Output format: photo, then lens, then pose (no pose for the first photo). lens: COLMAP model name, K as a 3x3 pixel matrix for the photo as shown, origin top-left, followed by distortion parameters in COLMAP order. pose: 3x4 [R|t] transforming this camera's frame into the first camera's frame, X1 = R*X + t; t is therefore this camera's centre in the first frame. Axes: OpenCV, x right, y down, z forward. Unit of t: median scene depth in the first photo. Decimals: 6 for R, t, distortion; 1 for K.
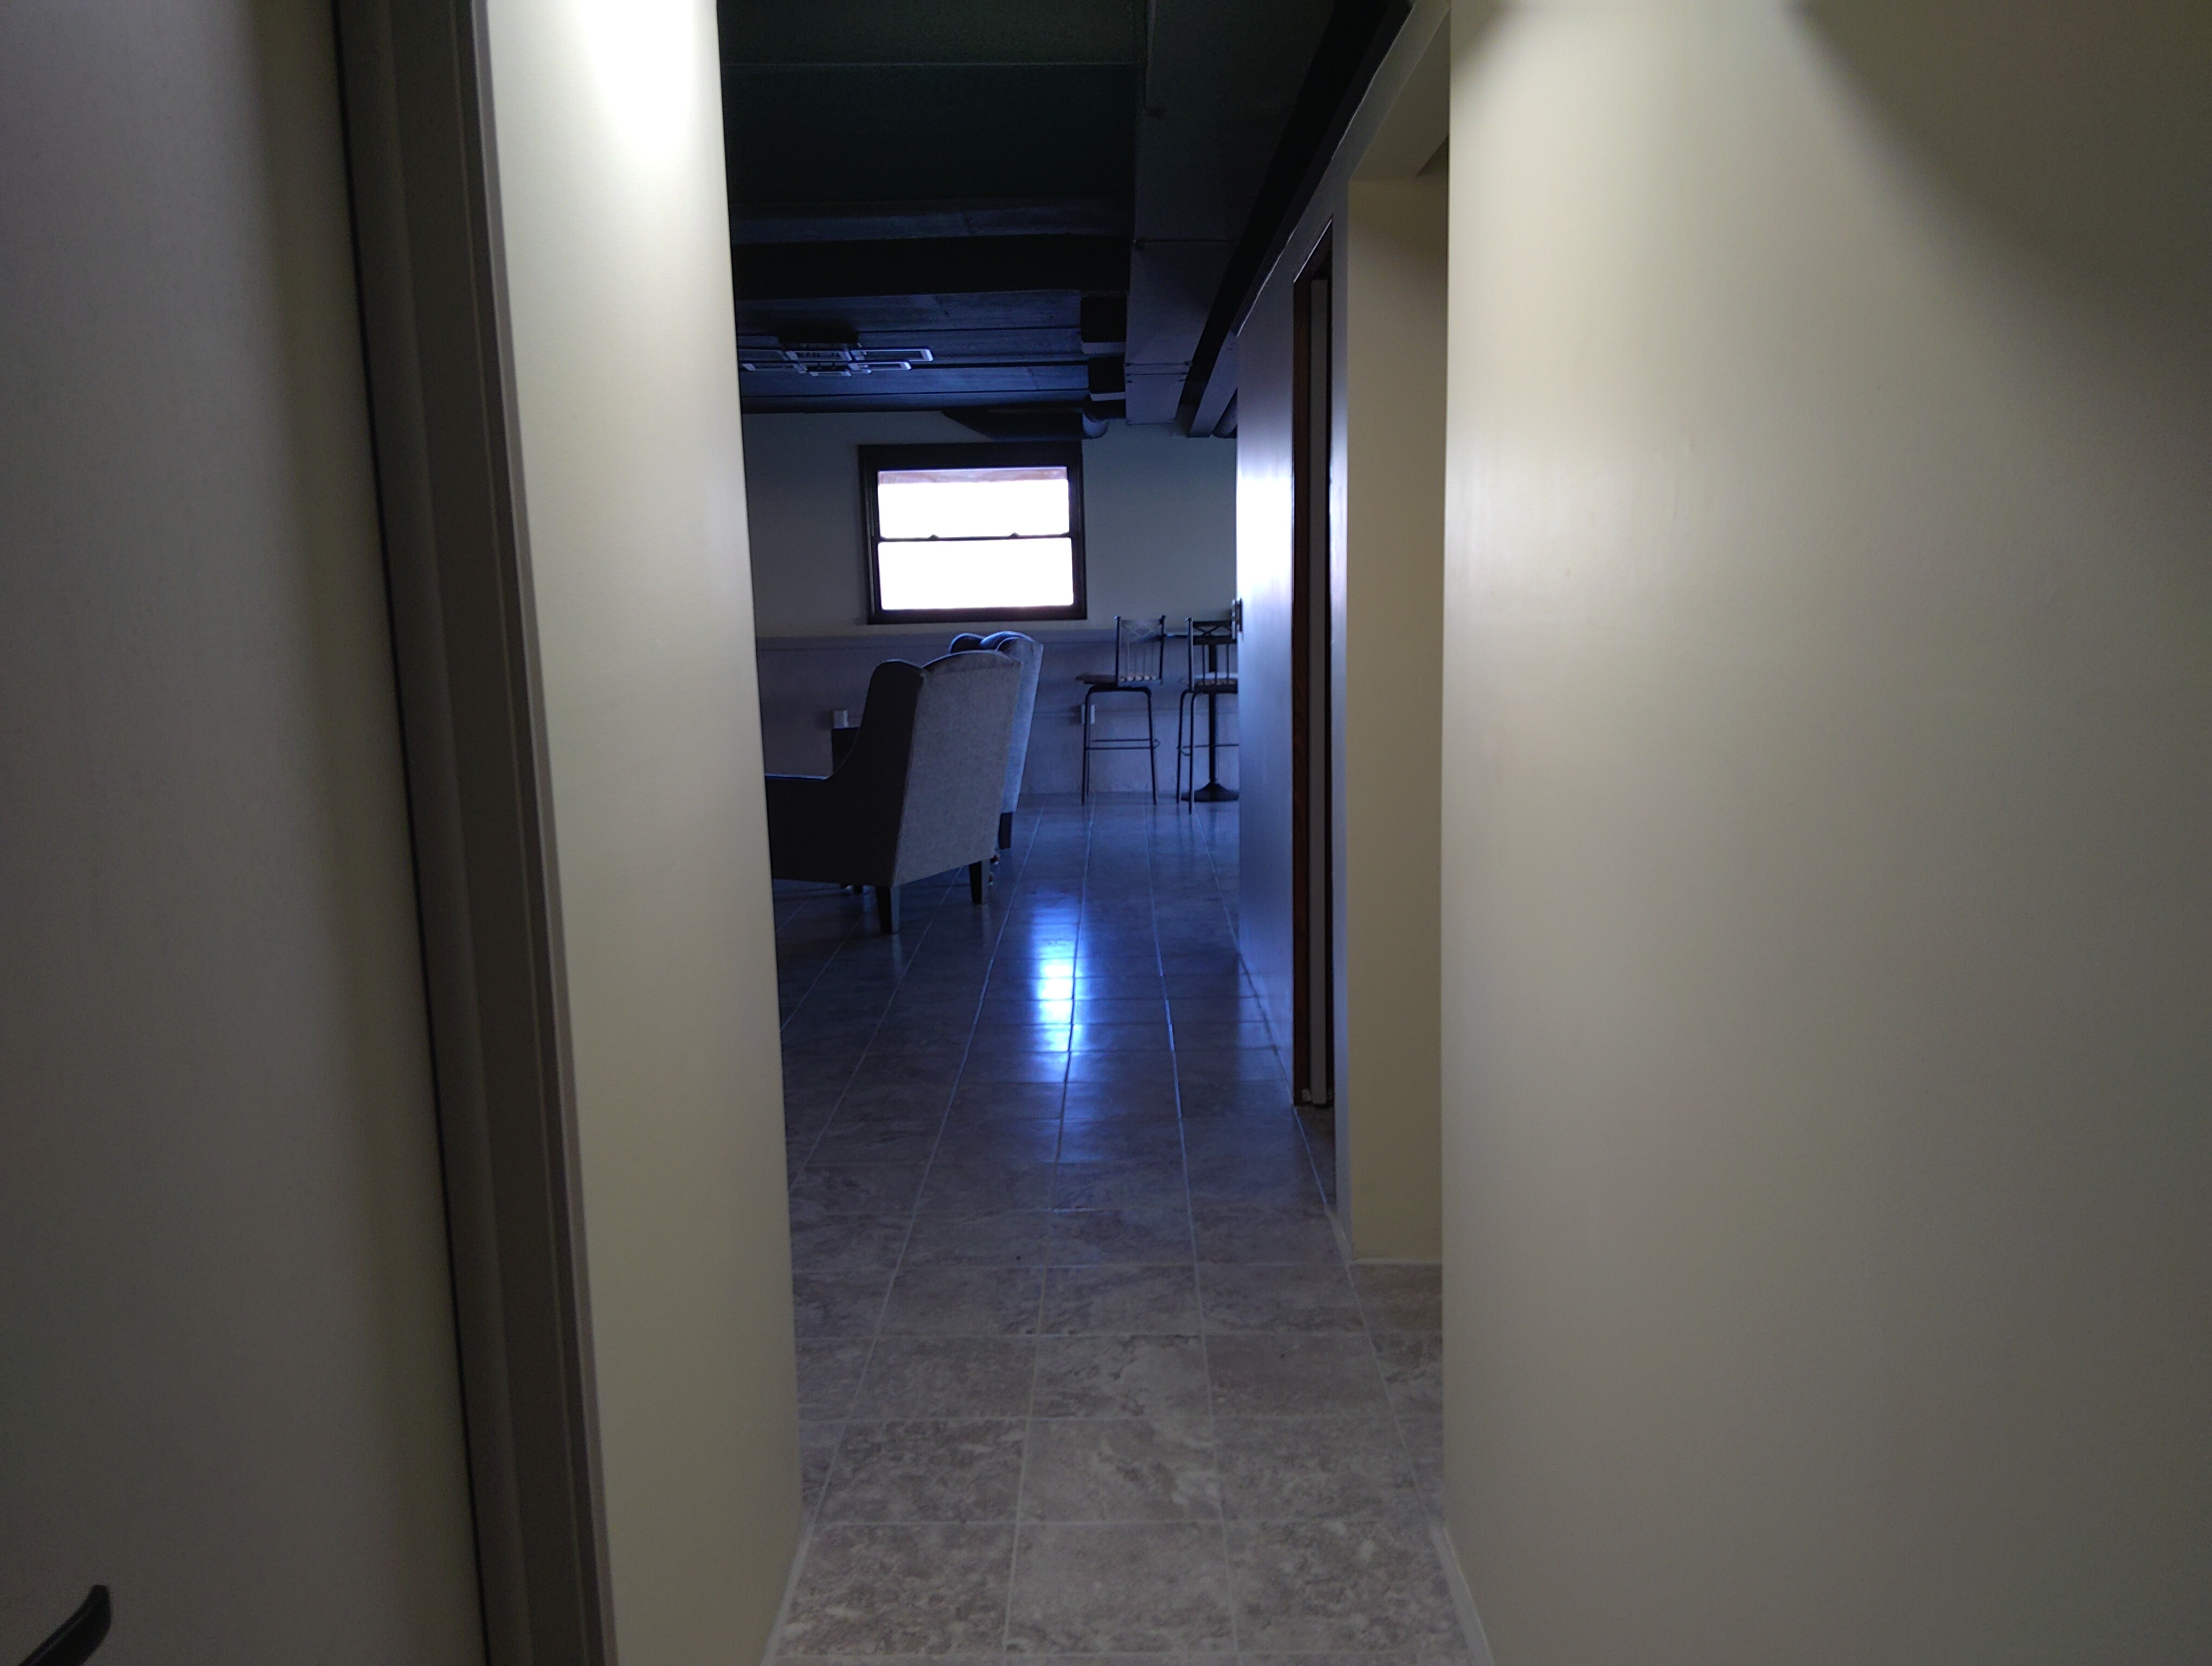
lens RADIAL K [[1669.1, 0, 1100.5], [0, 1669.1, 843.1], [0, 0, 1]] dist [0.087396, -0.132584]
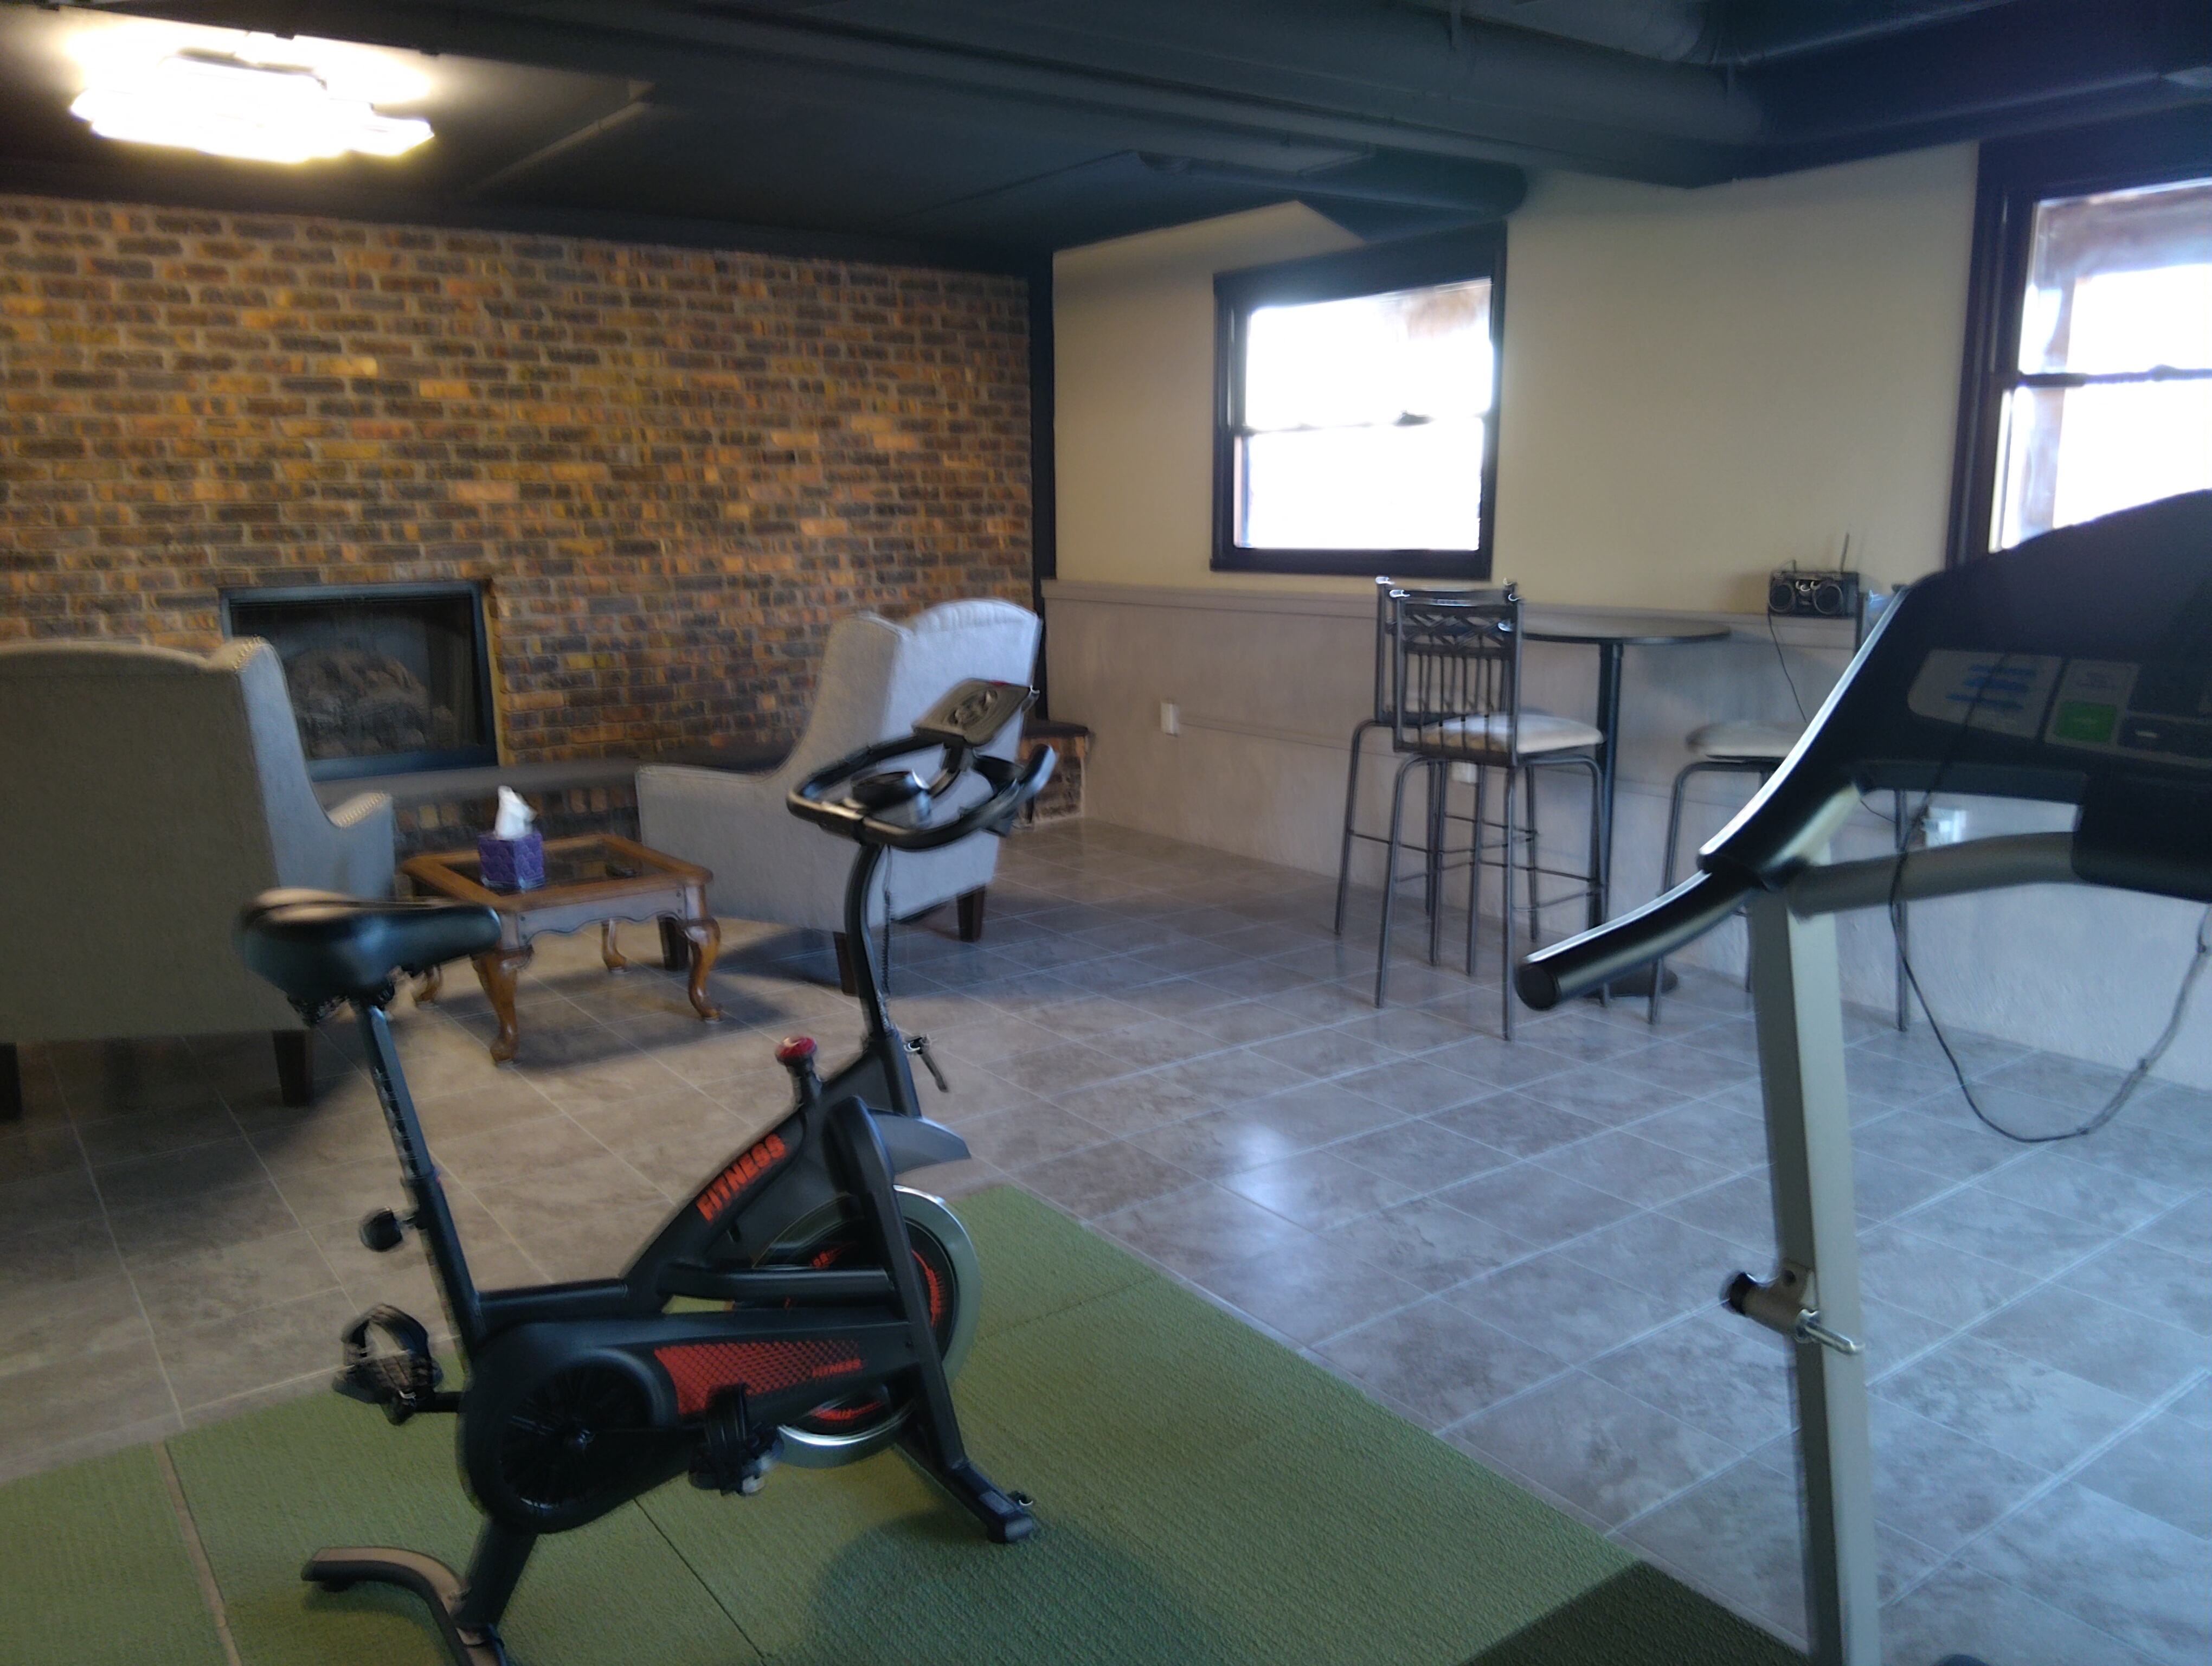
lens RADIAL K [[1669.1, 0, 1100.5], [0, 1669.1, 843.1], [0, 0, 1]] dist [0.087396, -0.132584]
pose [[0.648625, 0.162054, -0.743656, 0.316068], [-0.105018, 0.986780, 0.123437, -0.103974], [0.753828, -0.001967, 0.657069, 0.563264]]
